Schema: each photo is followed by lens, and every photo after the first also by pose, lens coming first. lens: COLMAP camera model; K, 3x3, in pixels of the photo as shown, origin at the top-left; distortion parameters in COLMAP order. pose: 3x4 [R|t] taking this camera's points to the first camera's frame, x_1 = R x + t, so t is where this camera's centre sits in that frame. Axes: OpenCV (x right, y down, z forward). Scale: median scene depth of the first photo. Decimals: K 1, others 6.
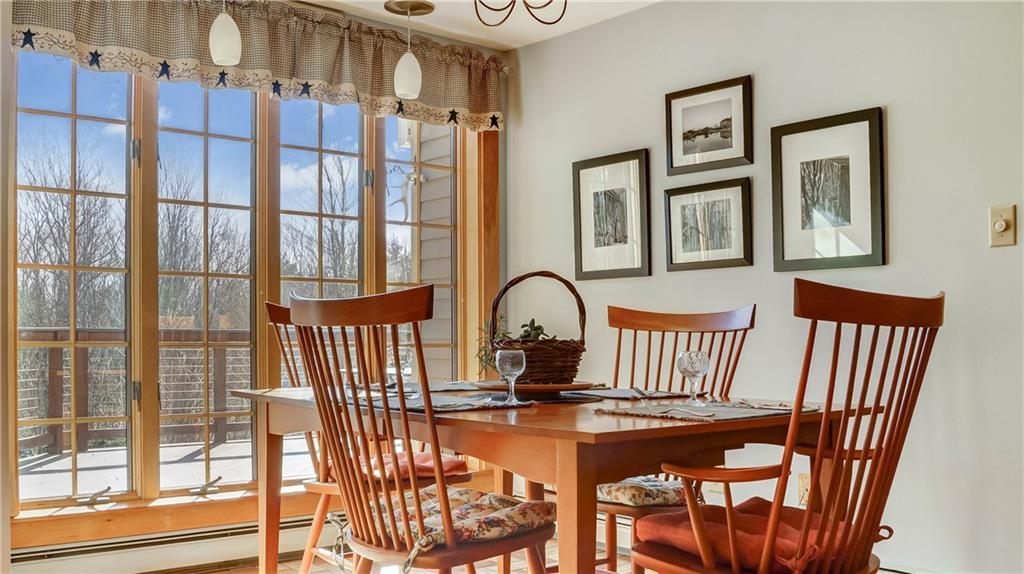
lens RADIAL K [[1007.5, 0, 512.0], [0, 1007.5, 287.0], [0, 0, 1]] dist [-0.007748, -0.012637]
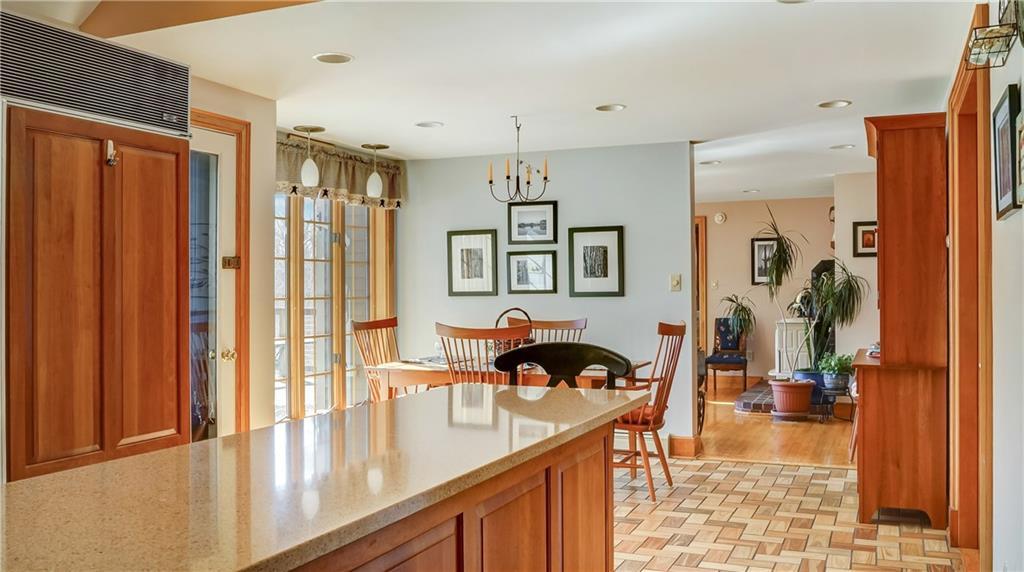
lens RADIAL K [[907.0, 0, 511.5], [0, 907.0, 265.6], [0, 0, 1]] dist [-0.018006, -0.010251]
pose [[0.895049, 0.004650, 0.445944, -0.624023], [-0.014625, 0.999714, 0.018930, -0.104071], [-0.445729, -0.023466, 0.894860, -0.573392]]
